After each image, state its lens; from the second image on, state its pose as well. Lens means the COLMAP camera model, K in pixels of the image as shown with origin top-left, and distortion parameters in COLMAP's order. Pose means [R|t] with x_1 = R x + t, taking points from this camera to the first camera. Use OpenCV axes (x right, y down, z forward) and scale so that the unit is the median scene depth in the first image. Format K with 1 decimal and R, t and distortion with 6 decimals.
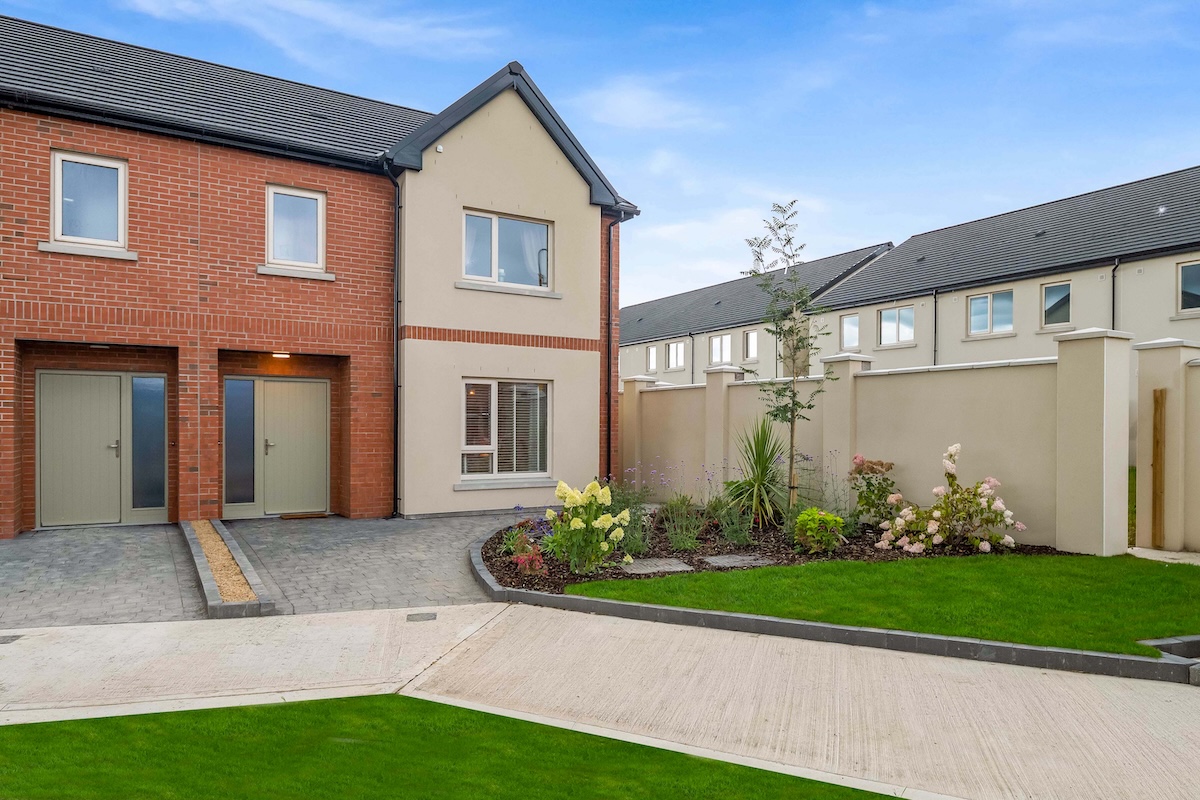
lens RADIAL K [[740.5, 0, 602.2], [0, 740.5, 415.3], [0, 0, 1]] dist [-0.026220, 0.000877]
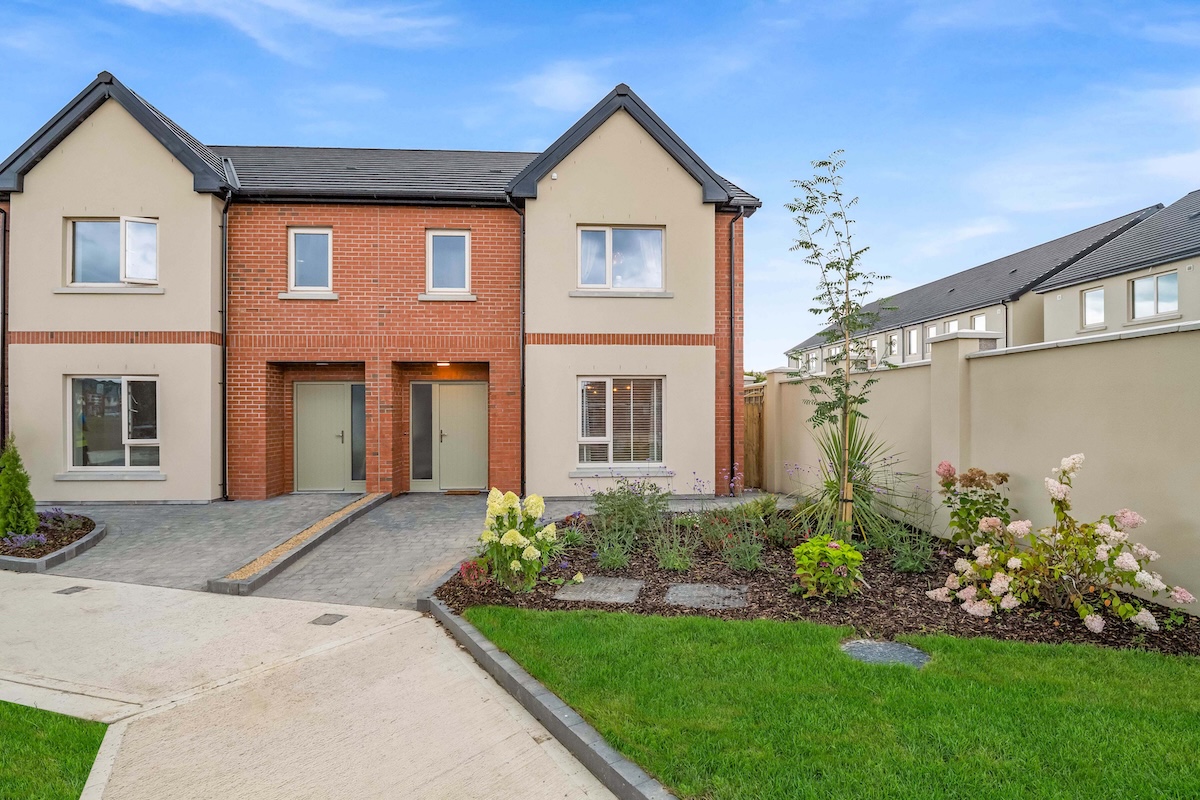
lens RADIAL K [[567.6, 0, 600.0], [0, 567.6, 400.0], [0, 0, 1]] dist [-0.030454, -0.000312]
pose [[0.887567, -0.015934, -0.460403, 0.246122], [0.015479, 0.999869, -0.004765, -0.010958], [0.460418, -0.002897, 0.887697, 0.264717]]
